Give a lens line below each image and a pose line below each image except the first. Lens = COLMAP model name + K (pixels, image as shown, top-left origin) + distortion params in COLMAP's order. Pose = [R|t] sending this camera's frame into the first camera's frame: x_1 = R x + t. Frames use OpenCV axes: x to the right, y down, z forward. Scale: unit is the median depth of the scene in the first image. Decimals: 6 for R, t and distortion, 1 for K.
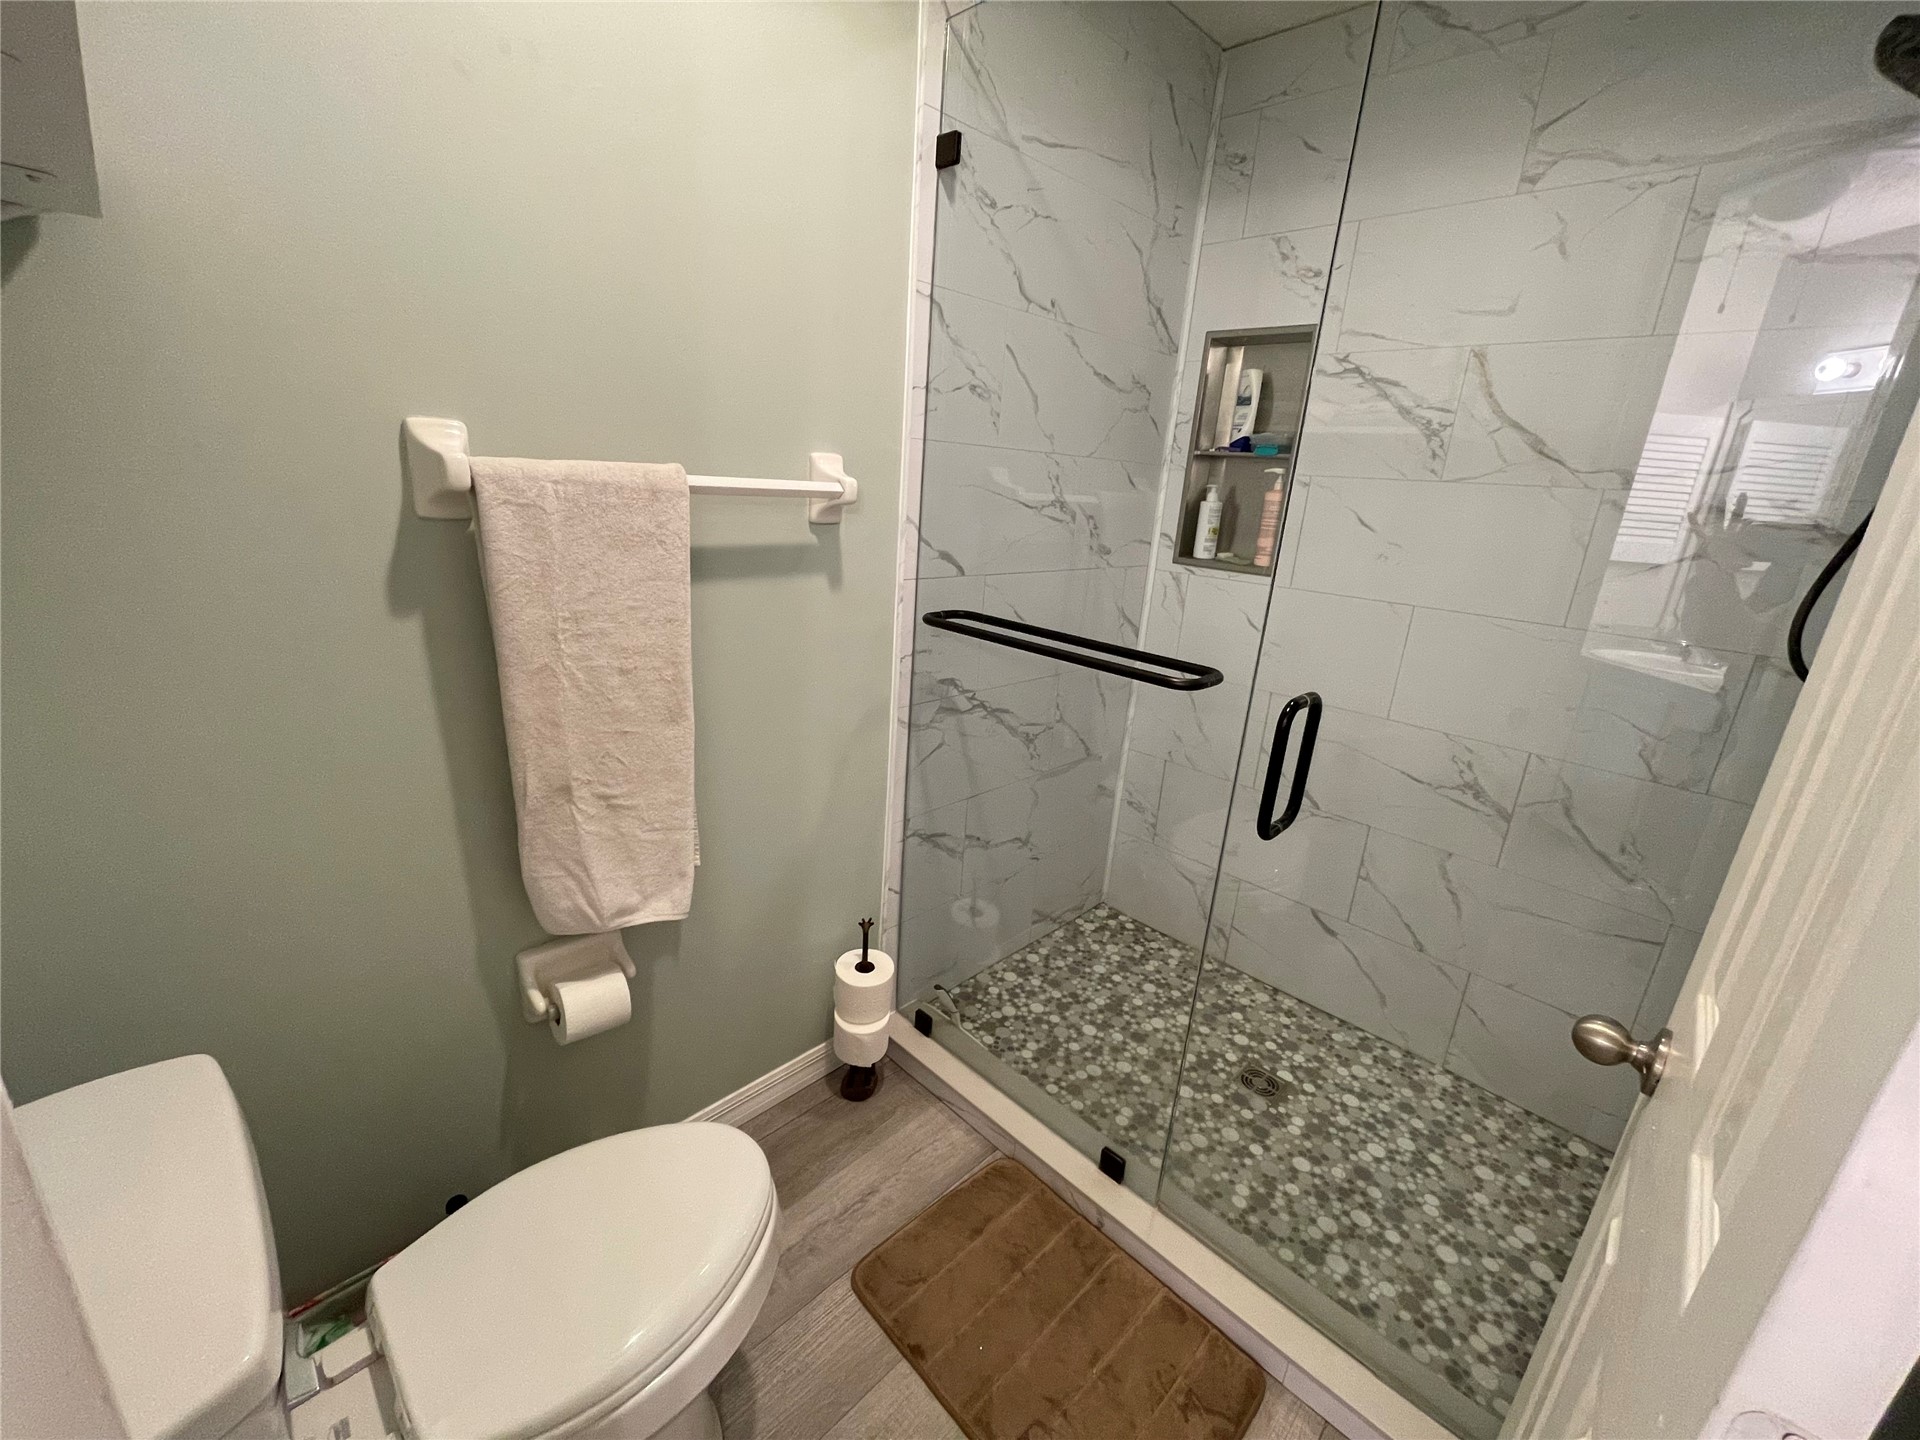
lens RADIAL K [[779.8, 0, 960.0], [0, 779.8, 720.0], [0, 0, 1]] dist [-0.000022, -0.000509]
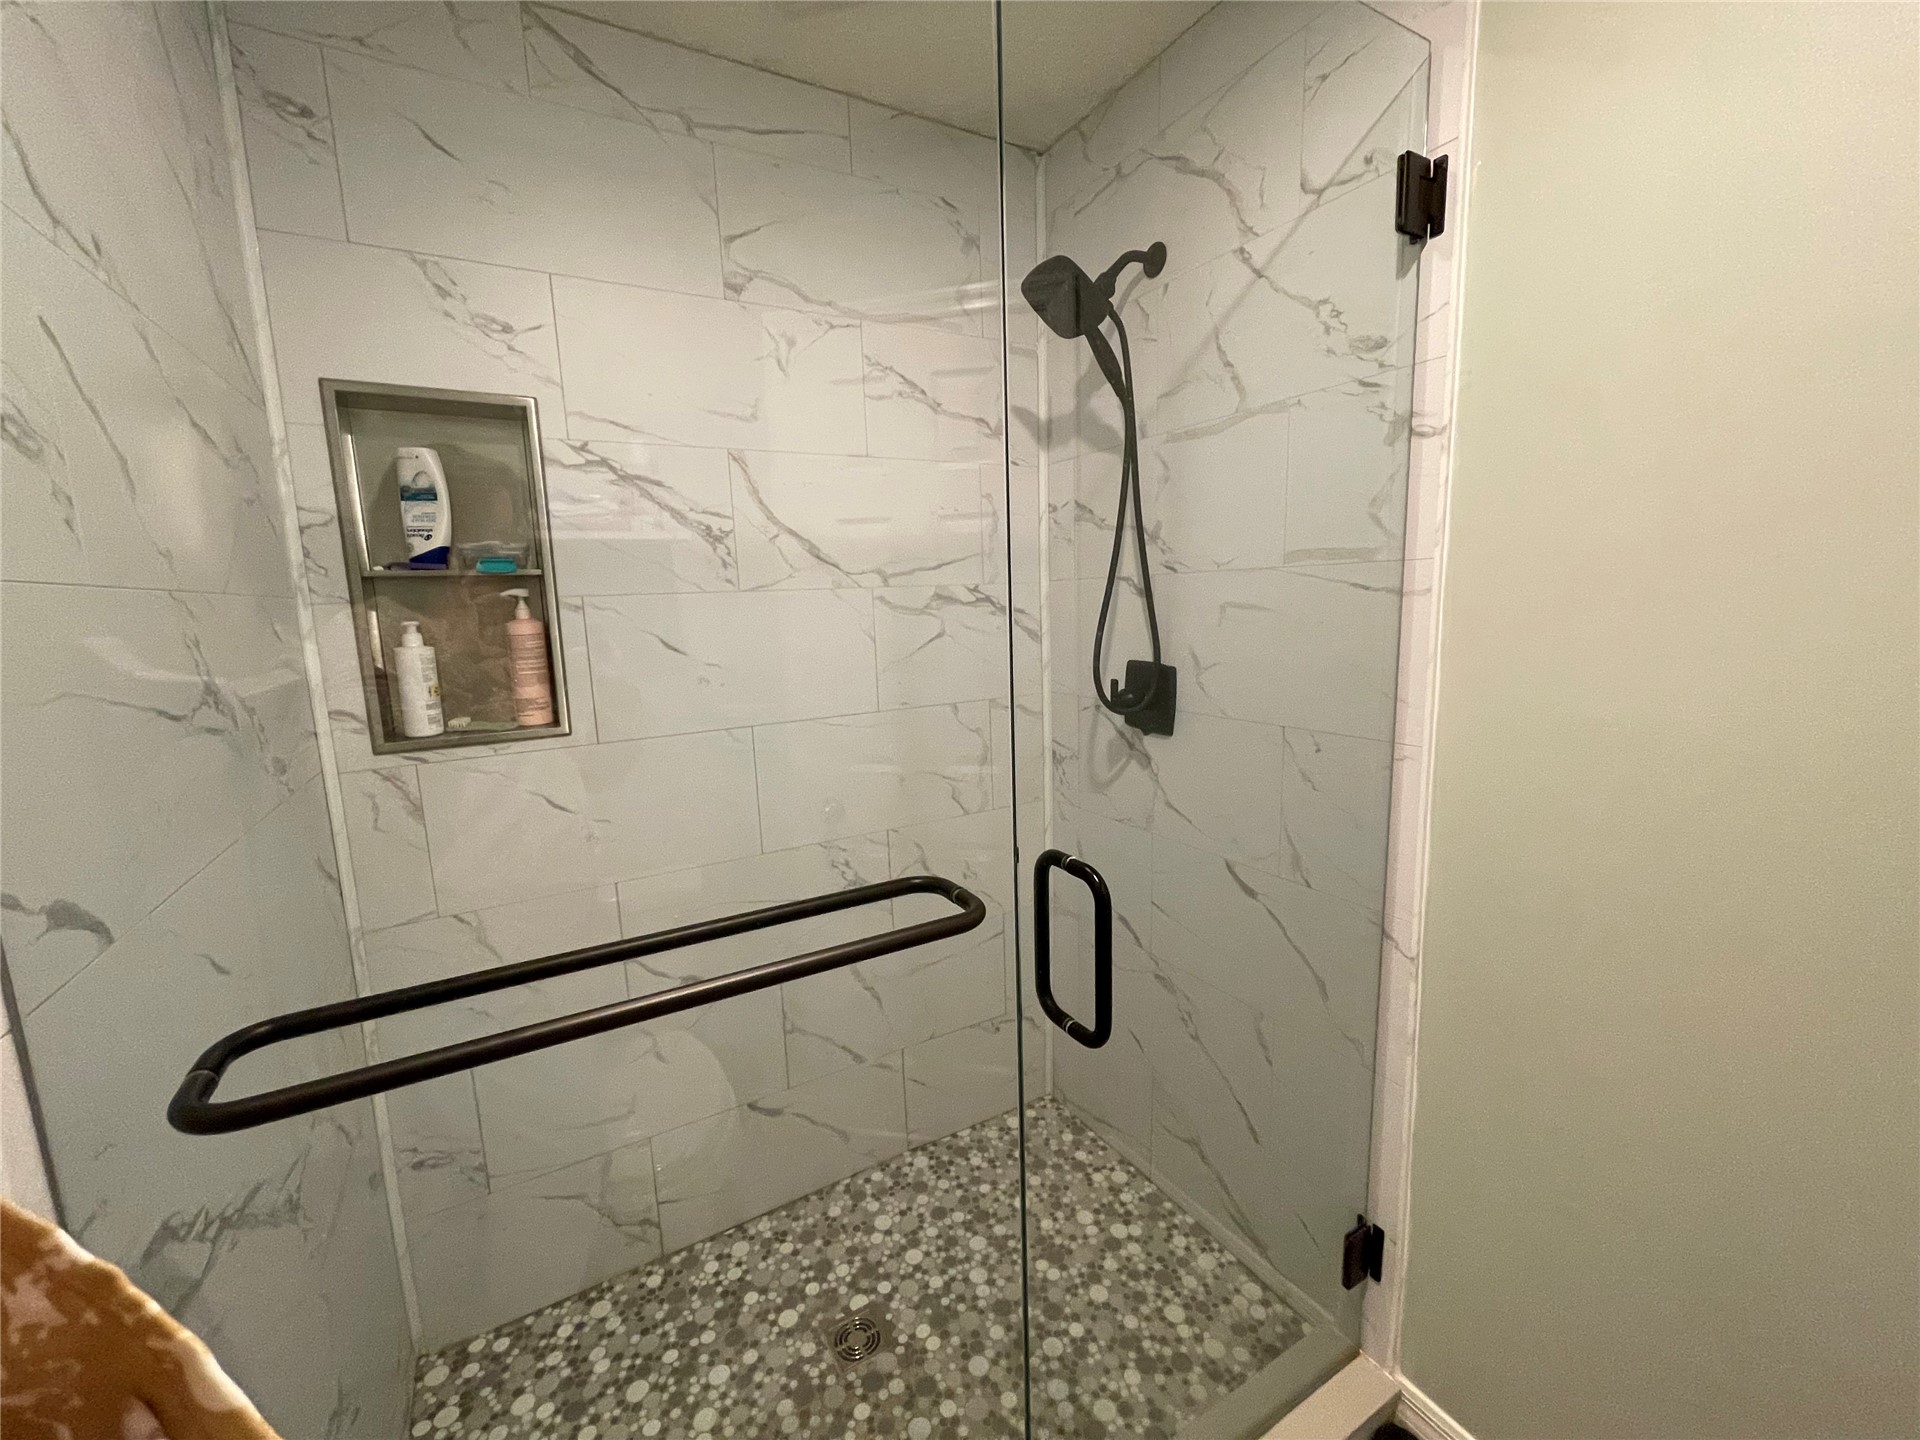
lens RADIAL K [[779.8, 0, 960.0], [0, 779.8, 720.0], [0, 0, 1]] dist [-0.000022, -0.000509]
pose [[0.264298, -0.223330, 0.938227, -0.176753], [0.336545, 0.933025, 0.127287, -0.172928], [-0.903817, 0.282114, 0.321757, 0.459246]]
